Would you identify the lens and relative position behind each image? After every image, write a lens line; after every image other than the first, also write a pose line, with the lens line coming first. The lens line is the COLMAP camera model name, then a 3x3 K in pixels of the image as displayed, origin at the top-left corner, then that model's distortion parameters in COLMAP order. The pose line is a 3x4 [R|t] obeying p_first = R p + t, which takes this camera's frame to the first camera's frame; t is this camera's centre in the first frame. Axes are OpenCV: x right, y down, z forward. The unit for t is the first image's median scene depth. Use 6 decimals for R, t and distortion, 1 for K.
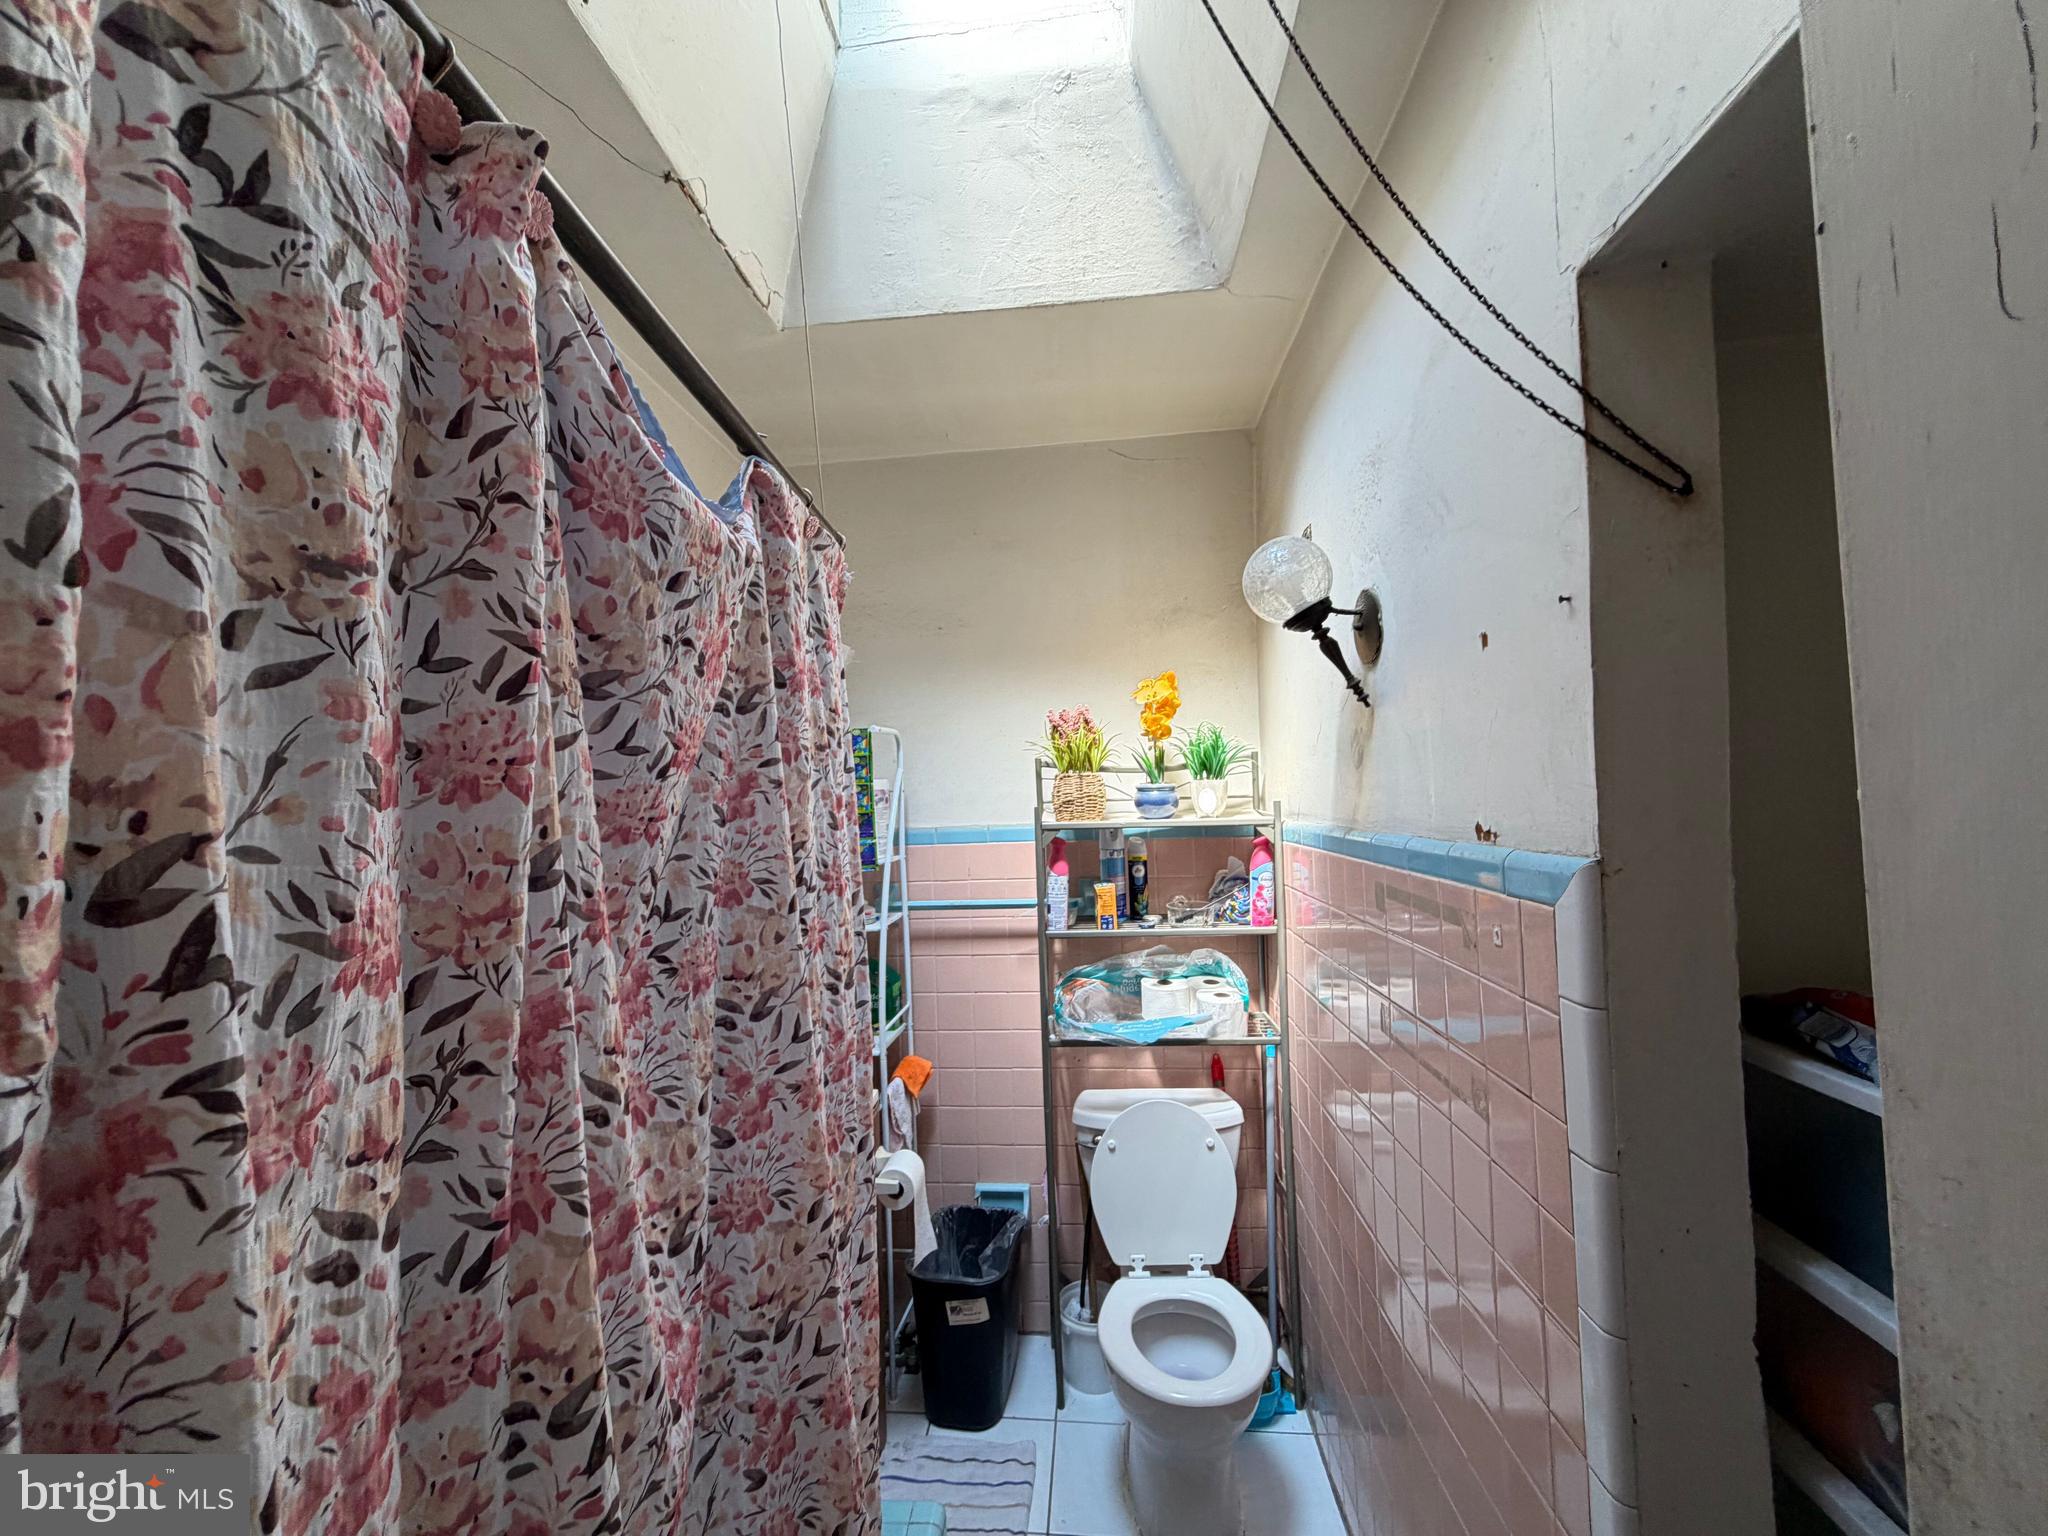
lens RADIAL K [[813.5, 0, 1017.1], [0, 813.5, 767.5], [0, 0, 1]] dist [-0.001213, 0.000211]
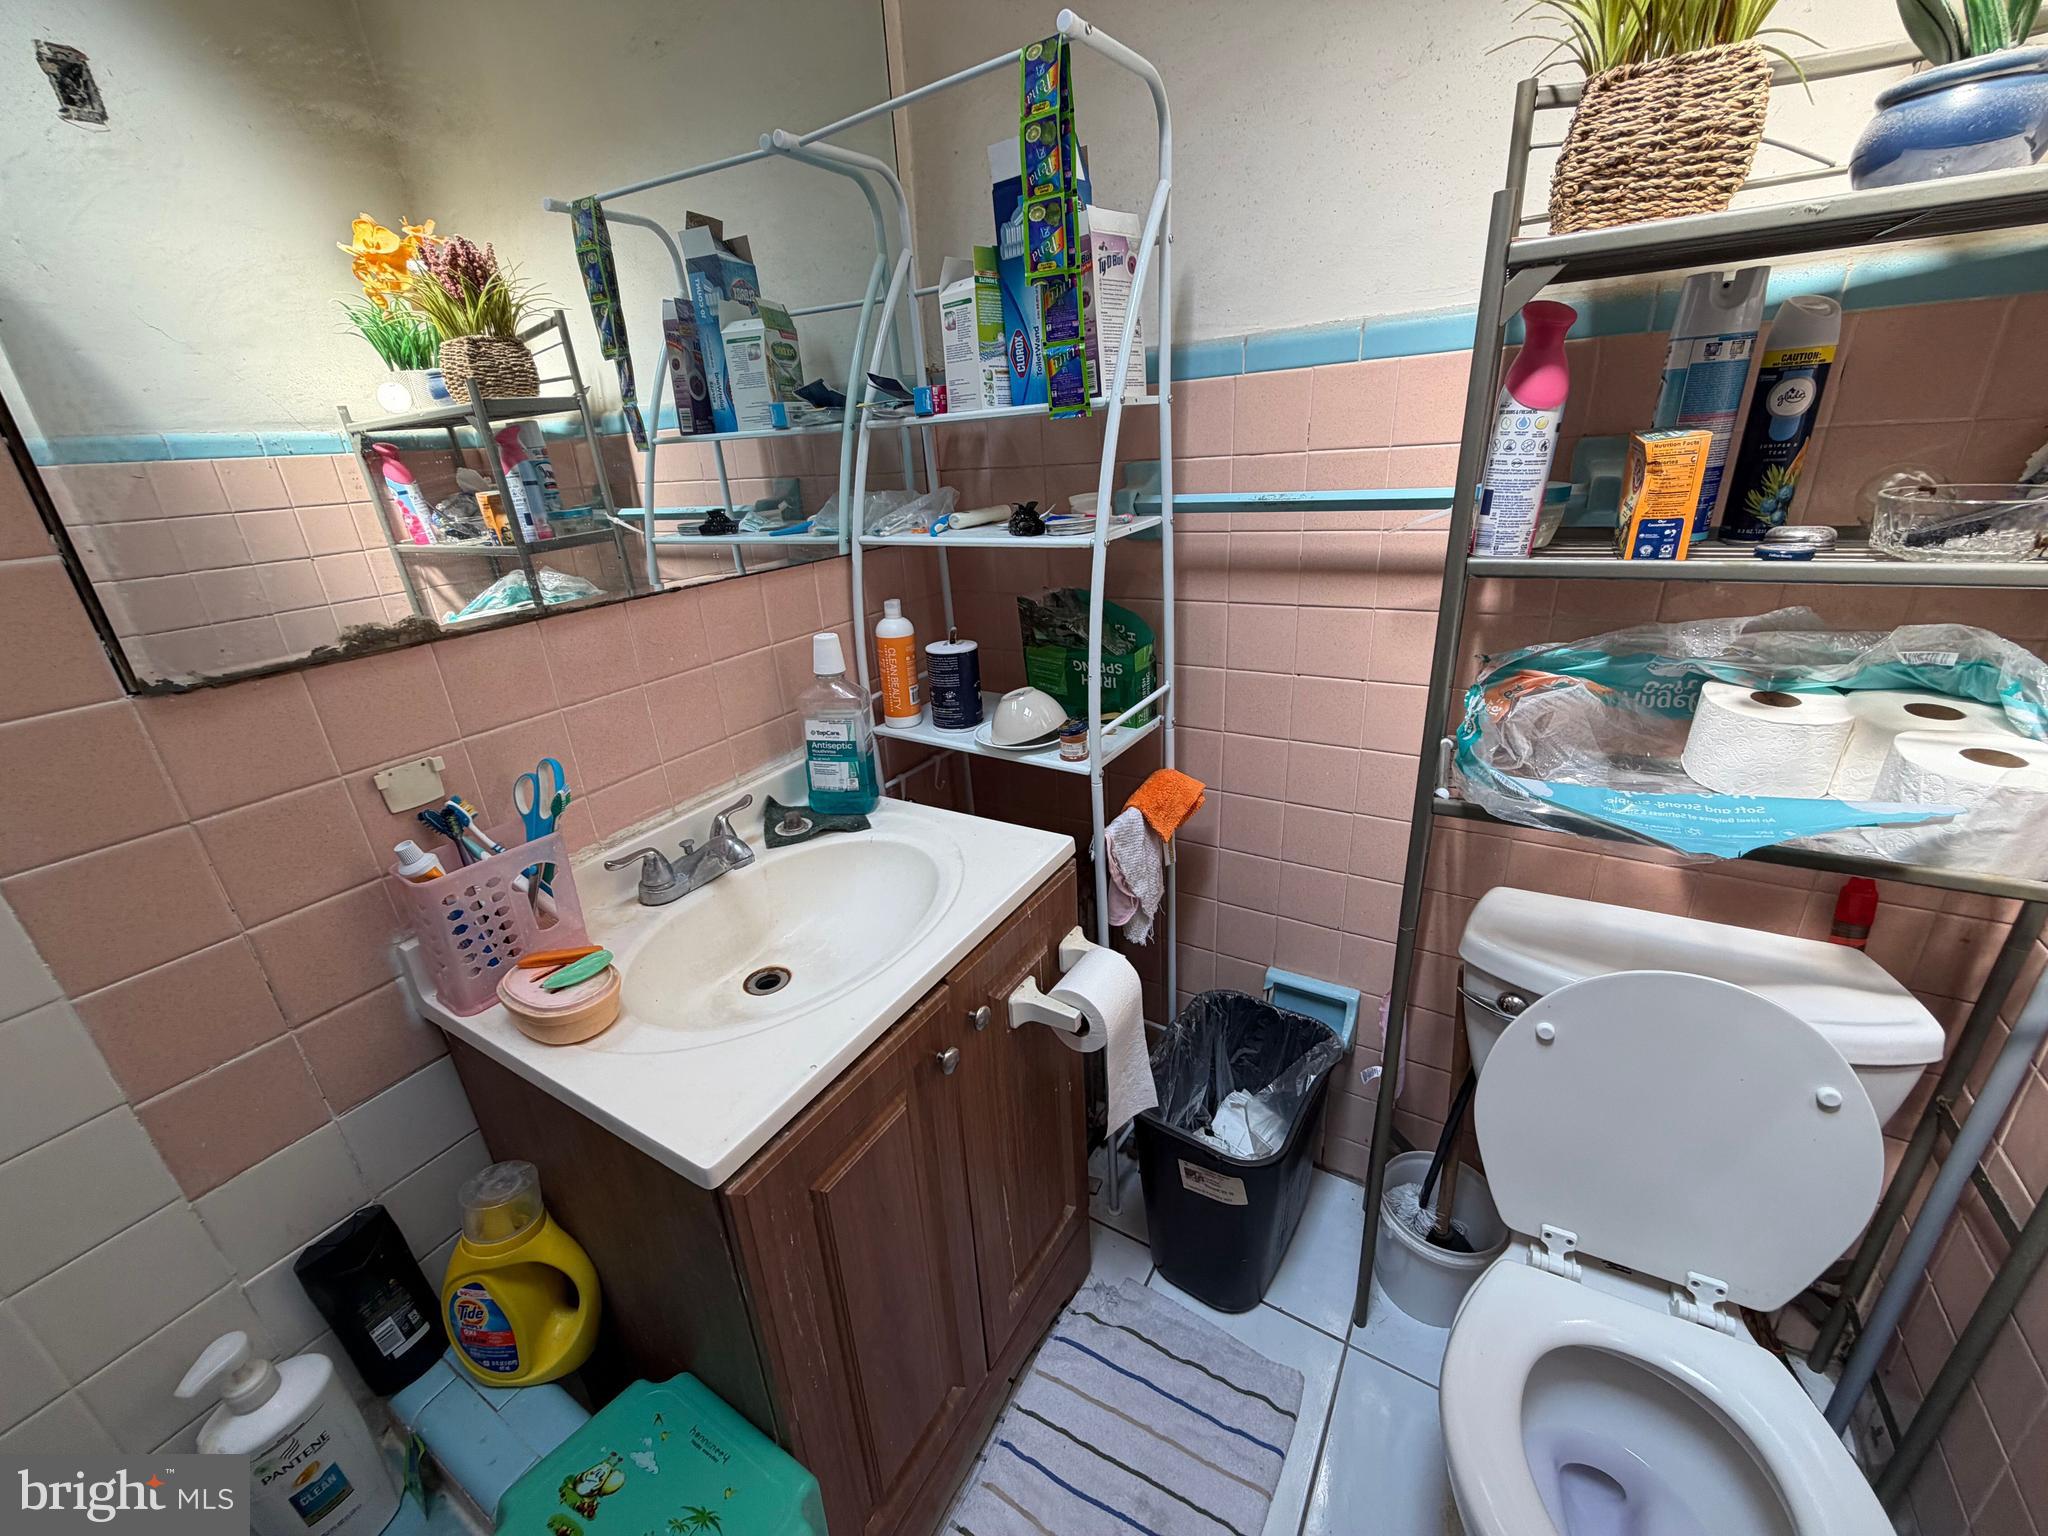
lens RADIAL K [[813.5, 0, 1017.1], [0, 813.5, 767.5], [0, 0, 1]] dist [-0.001213, 0.000211]
pose [[0.895887, 0.141571, -0.421123, 0.018763], [0.051359, 0.908517, 0.414680, 0.110559], [0.441304, -0.393135, 0.806657, 0.506429]]
